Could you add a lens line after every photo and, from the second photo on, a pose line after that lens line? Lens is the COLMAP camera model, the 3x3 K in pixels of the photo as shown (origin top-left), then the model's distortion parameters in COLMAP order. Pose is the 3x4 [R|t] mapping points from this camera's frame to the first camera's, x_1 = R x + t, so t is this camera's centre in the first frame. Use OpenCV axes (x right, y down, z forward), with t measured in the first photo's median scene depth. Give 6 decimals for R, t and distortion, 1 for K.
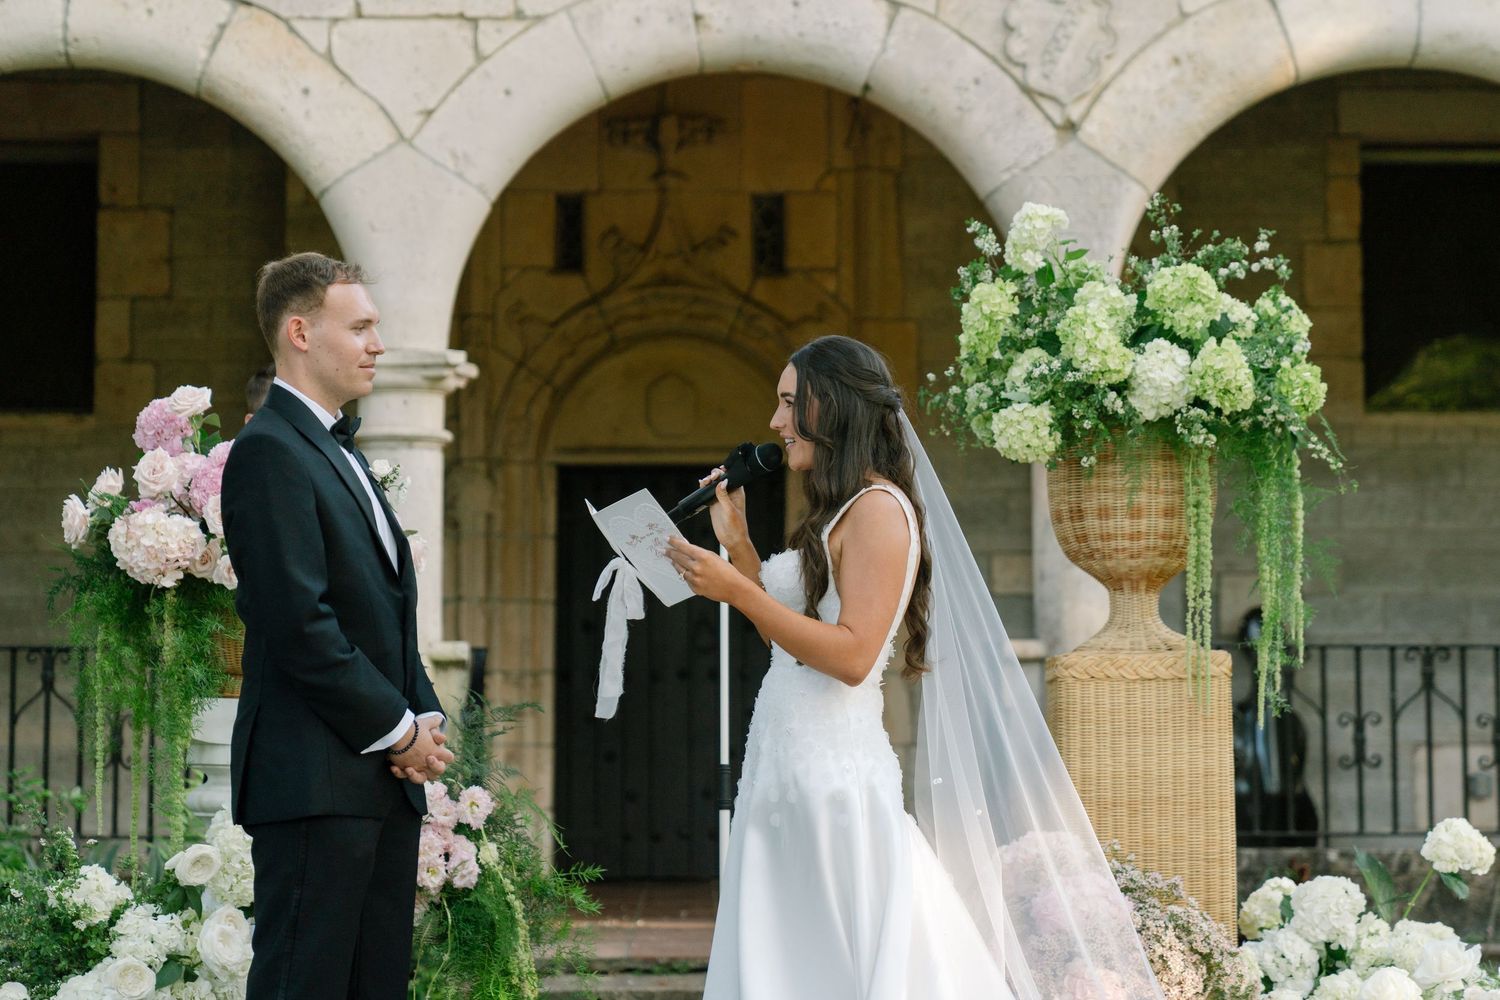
lens RADIAL K [[3052.5, 0, 750.0], [0, 3052.5, 500.0], [0, 0, 1]] dist [0.011502, 0.029377]
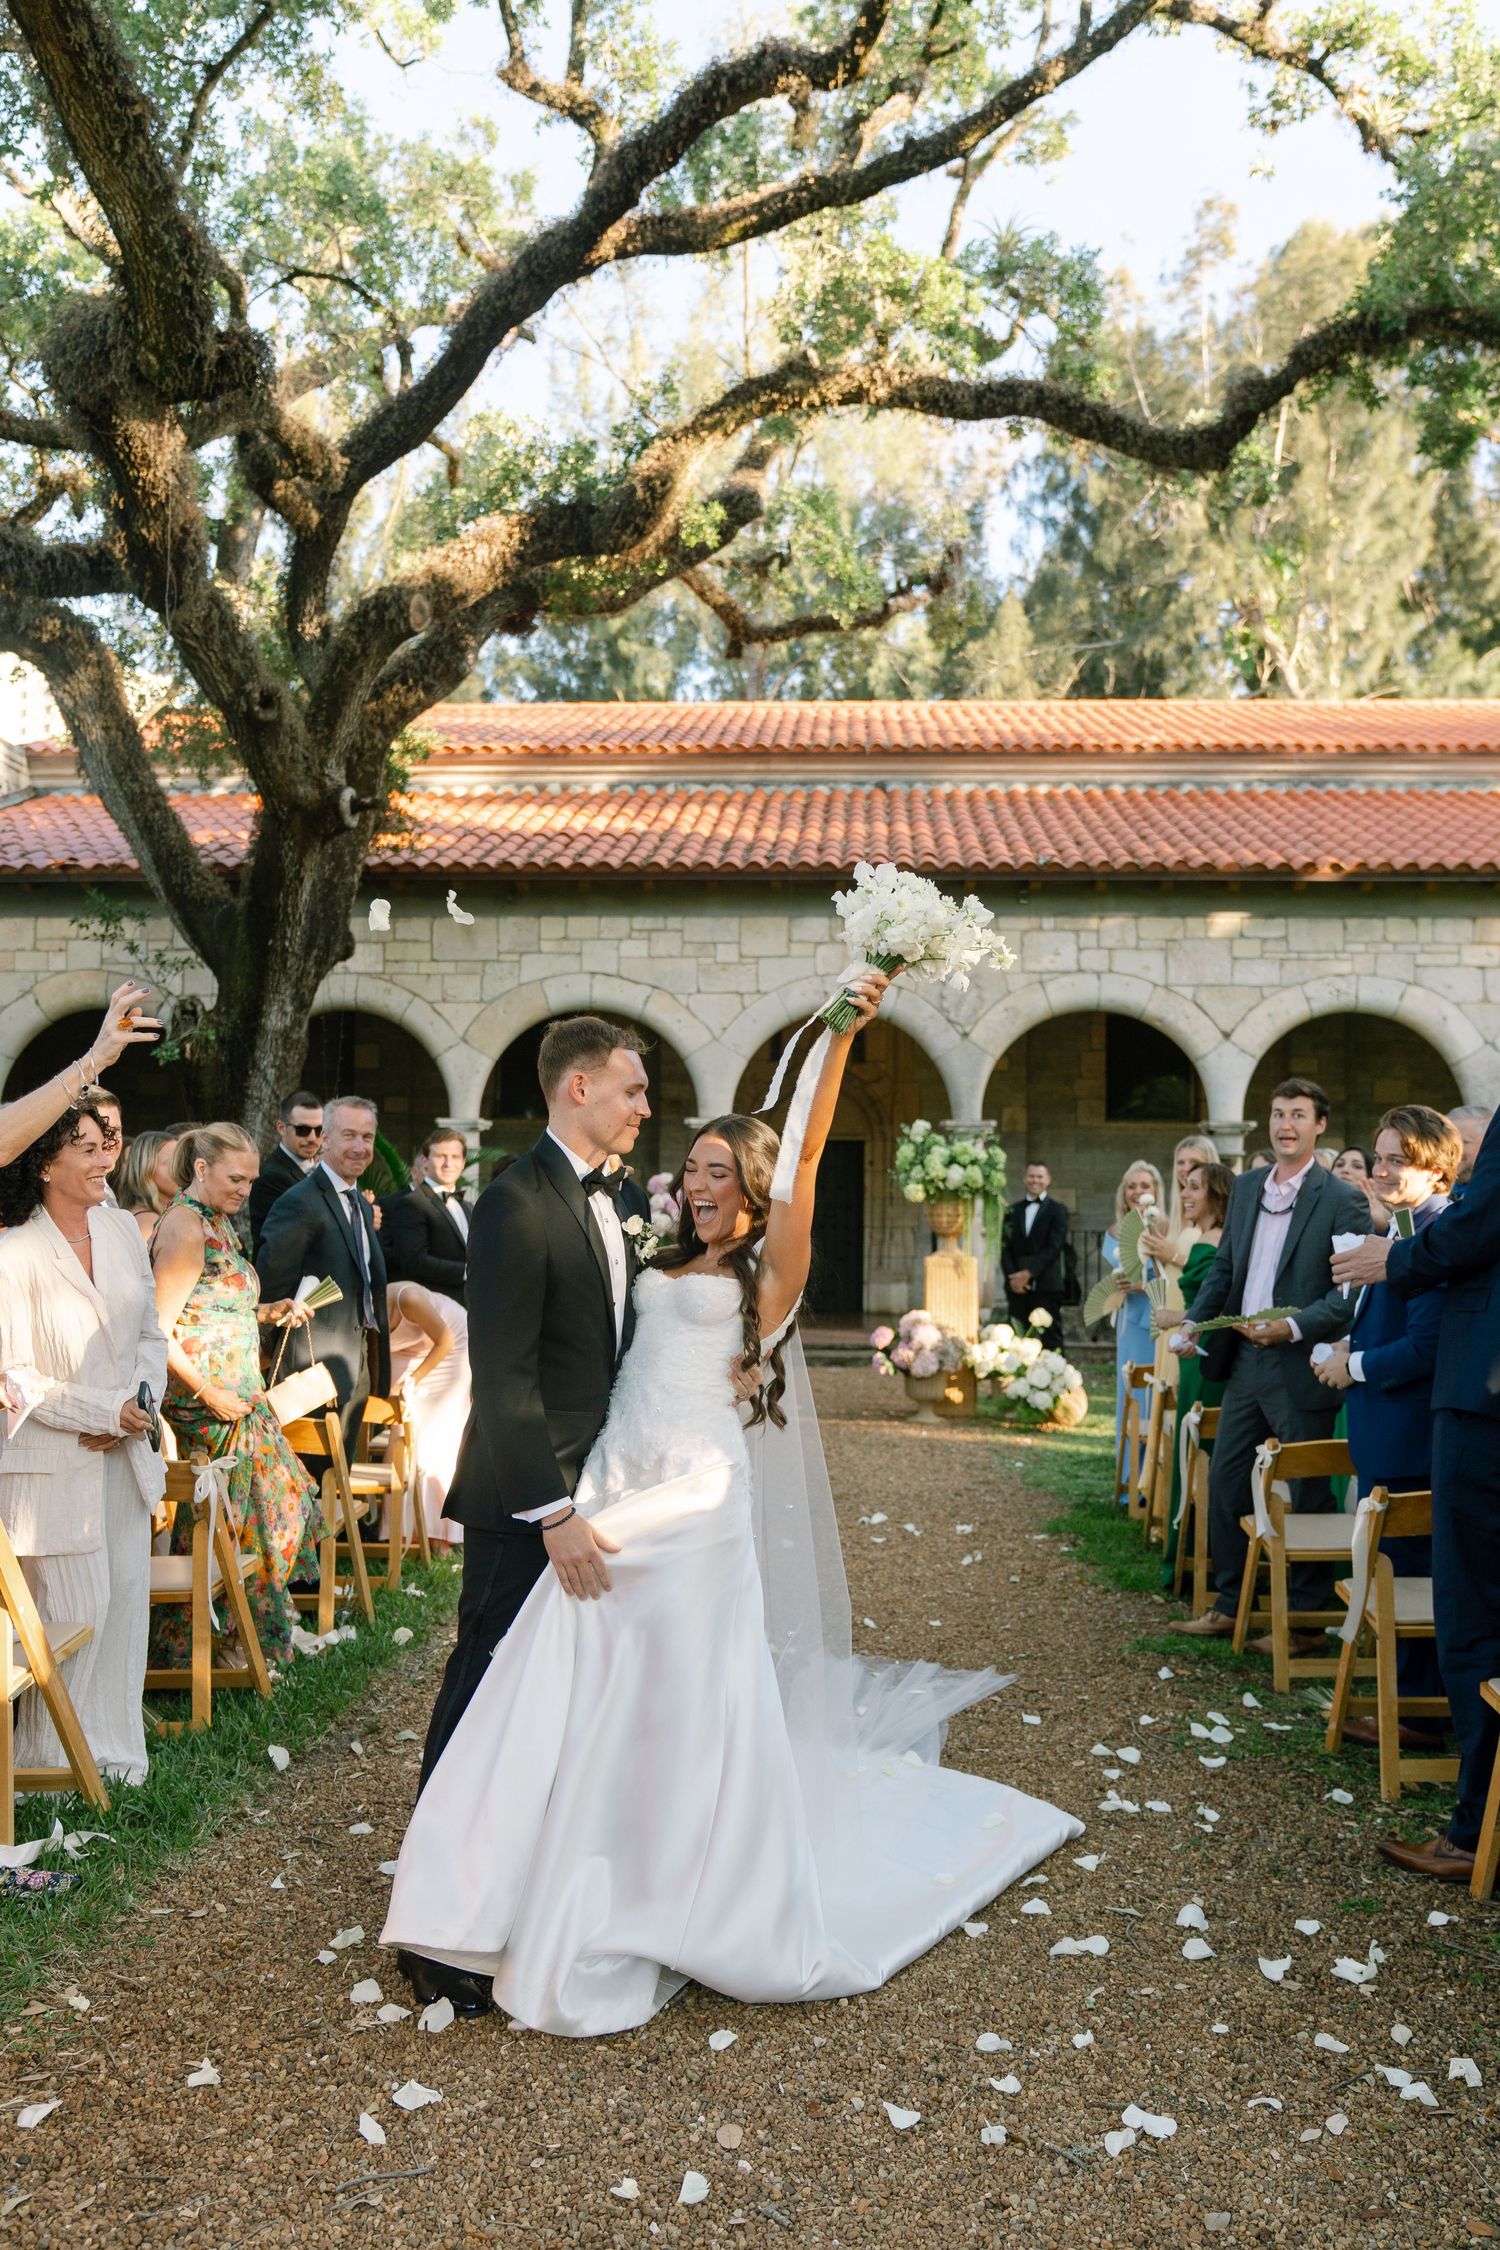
lens RADIAL K [[1718.2, 0, 750.0], [0, 1718.2, 1125.0], [0, 0, 1]] dist [0.006895, -0.000072]
pose [[0.997481, 0.007662, -0.070520, 0.025007], [-0.005793, 0.999628, 0.026662, -0.085941], [0.070698, -0.026186, 0.997154, -0.528482]]
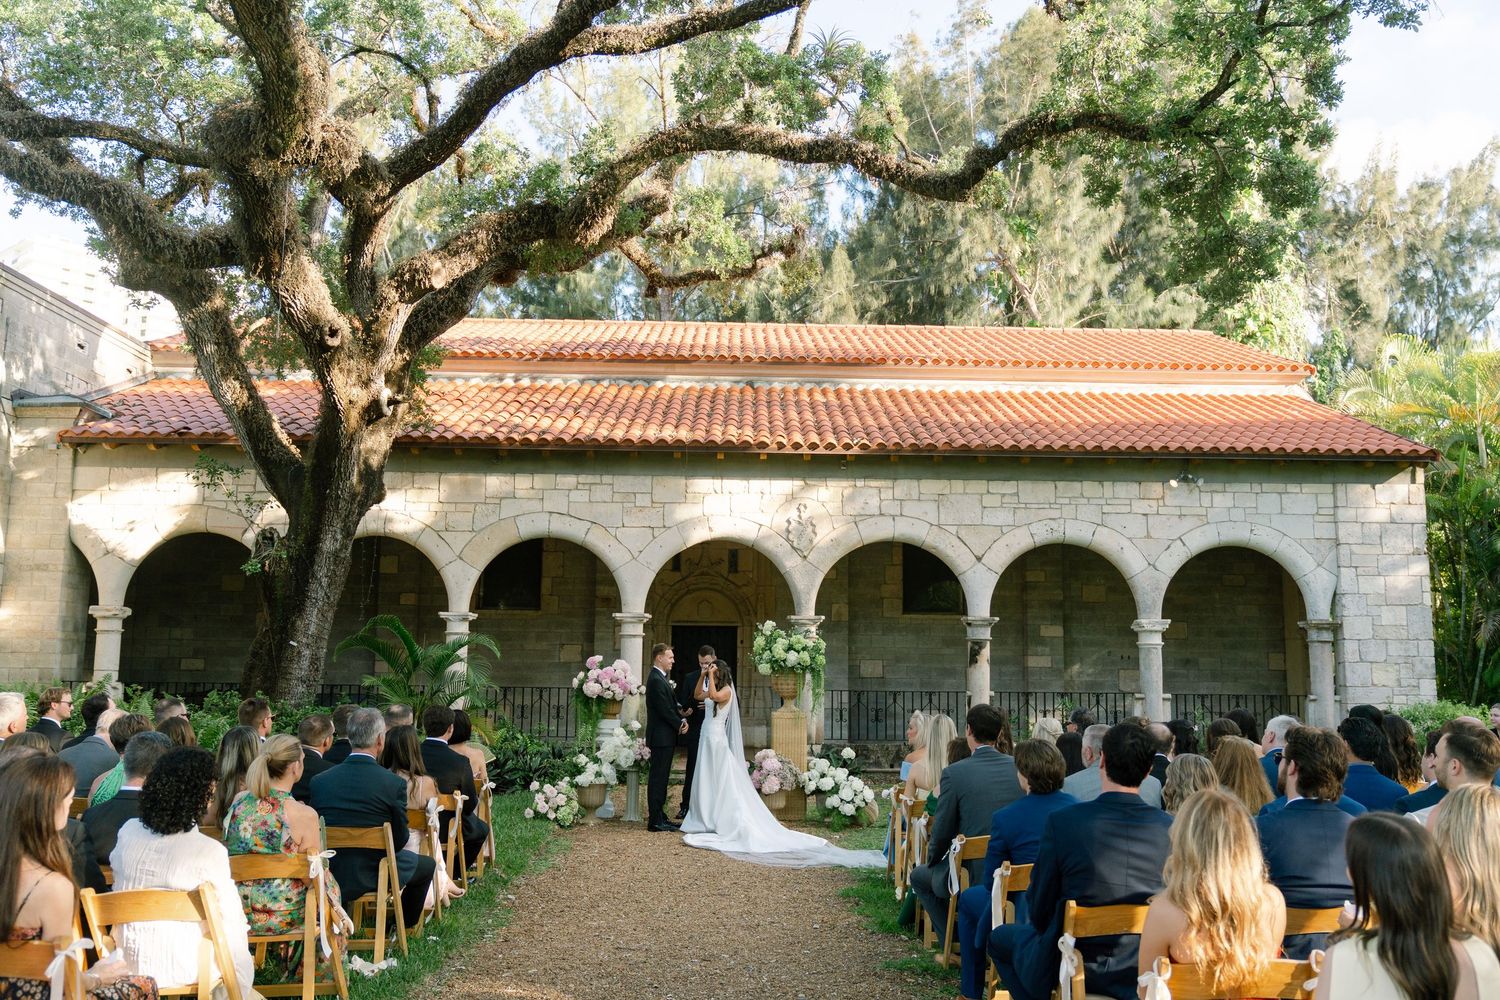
lens RADIAL K [[1249.5, 0, 750.0], [0, 1249.5, 500.0], [0, 0, 1]] dist [-0.009717, -0.000331]
pose [[0.999916, 0.012912, -0.001117, 0.037806], [-0.012955, 0.998282, -0.057136, -0.107687], [0.000377, 0.057145, 0.998366, -0.634243]]
